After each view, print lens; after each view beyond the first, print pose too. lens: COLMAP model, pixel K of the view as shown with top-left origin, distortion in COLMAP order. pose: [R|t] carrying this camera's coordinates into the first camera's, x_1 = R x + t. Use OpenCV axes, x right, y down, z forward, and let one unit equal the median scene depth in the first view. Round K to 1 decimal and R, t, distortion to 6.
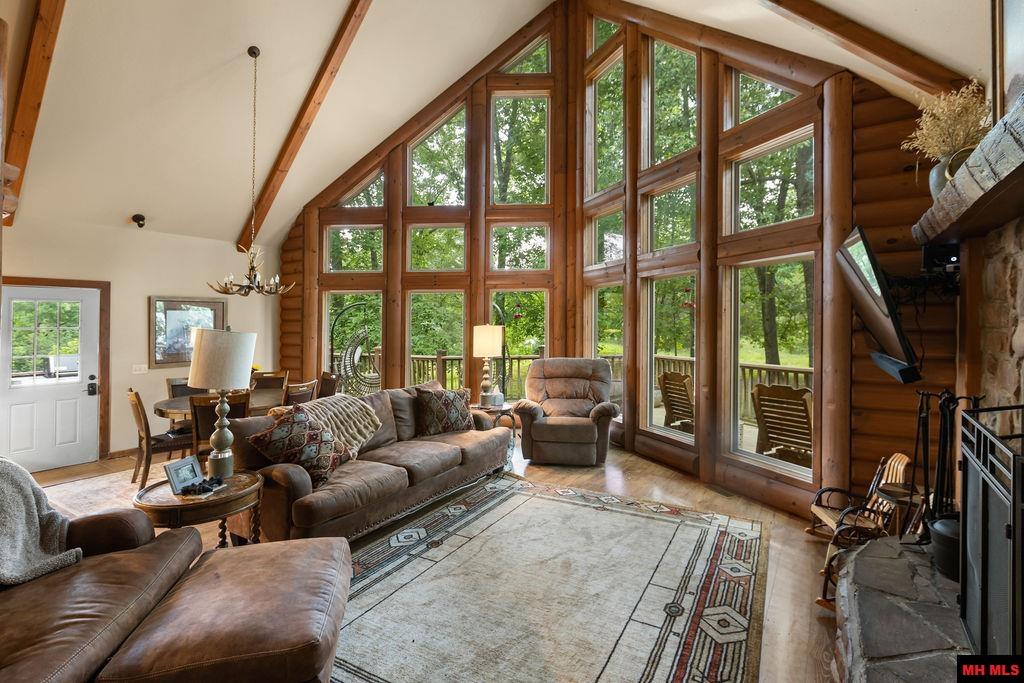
lens RADIAL K [[475.6, 0, 520.6], [0, 475.6, 315.9], [0, 0, 1]] dist [-0.001948, 0.000337]
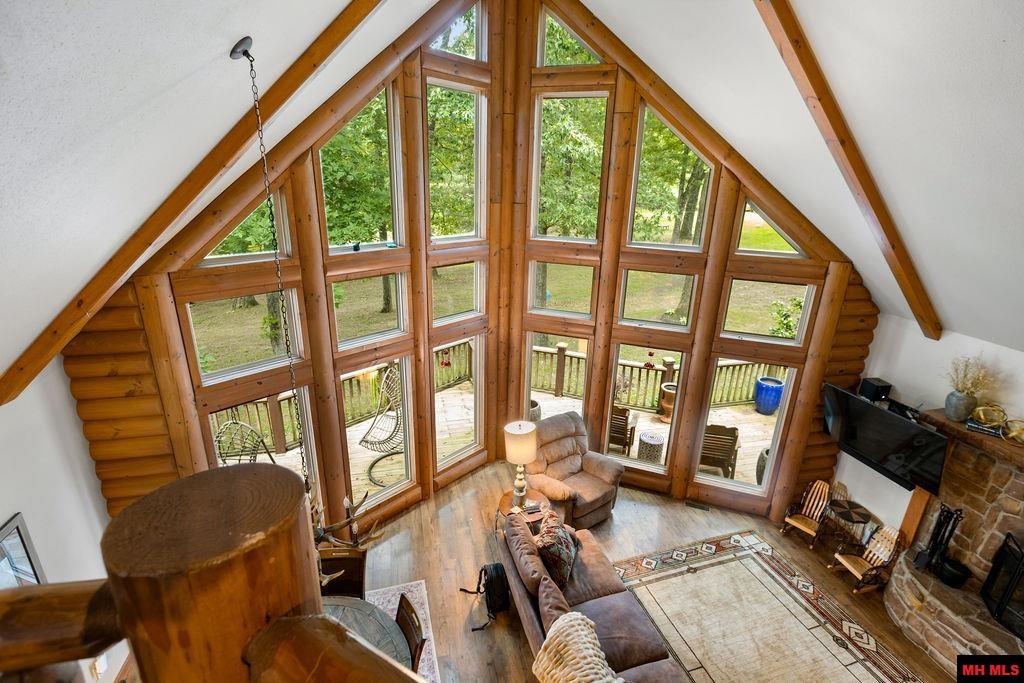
lens RADIAL K [[469.9, 0, 515.1], [0, 469.9, 337.8], [0, 0, 1]] dist [-0.003323, -0.001215]
pose [[0.674737, -0.205280, 0.708936, -1.092170], [-0.050128, 0.945577, 0.321513, -0.695640], [-0.736354, -0.252474, 0.627726, 0.789584]]
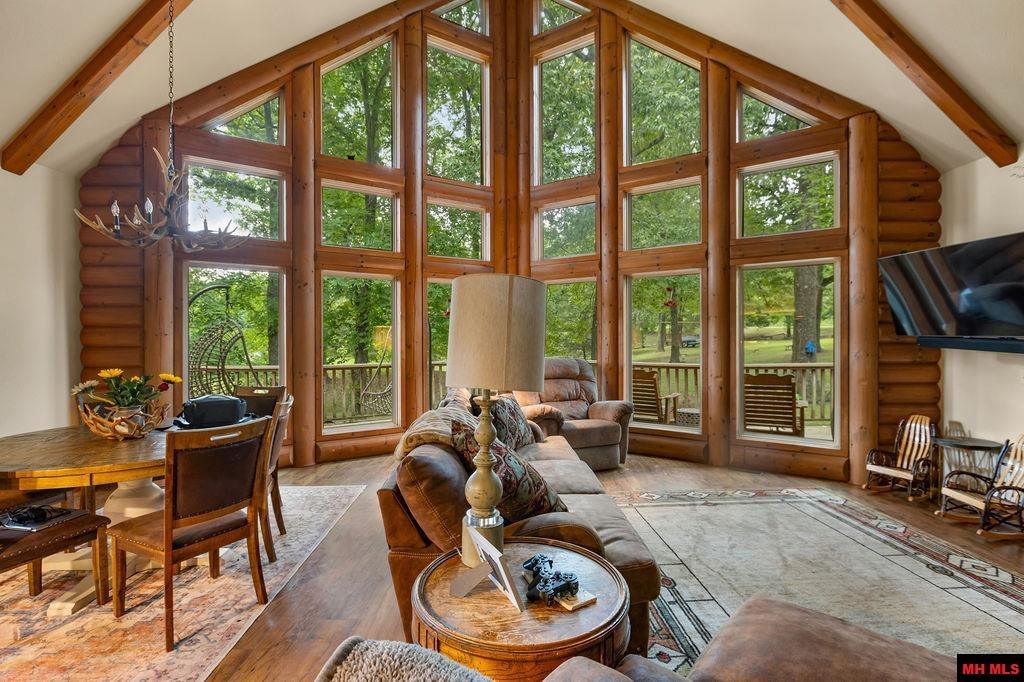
lens RADIAL K [[478.4, 0, 516.8], [0, 478.4, 337.6], [0, 0, 1]] dist [-0.001749, -0.001067]
pose [[0.836436, 0.008629, 0.547996, -0.773415], [-0.015678, 0.999844, 0.008185, 0.075337], [-0.547840, -0.015438, 0.836441, 0.461045]]
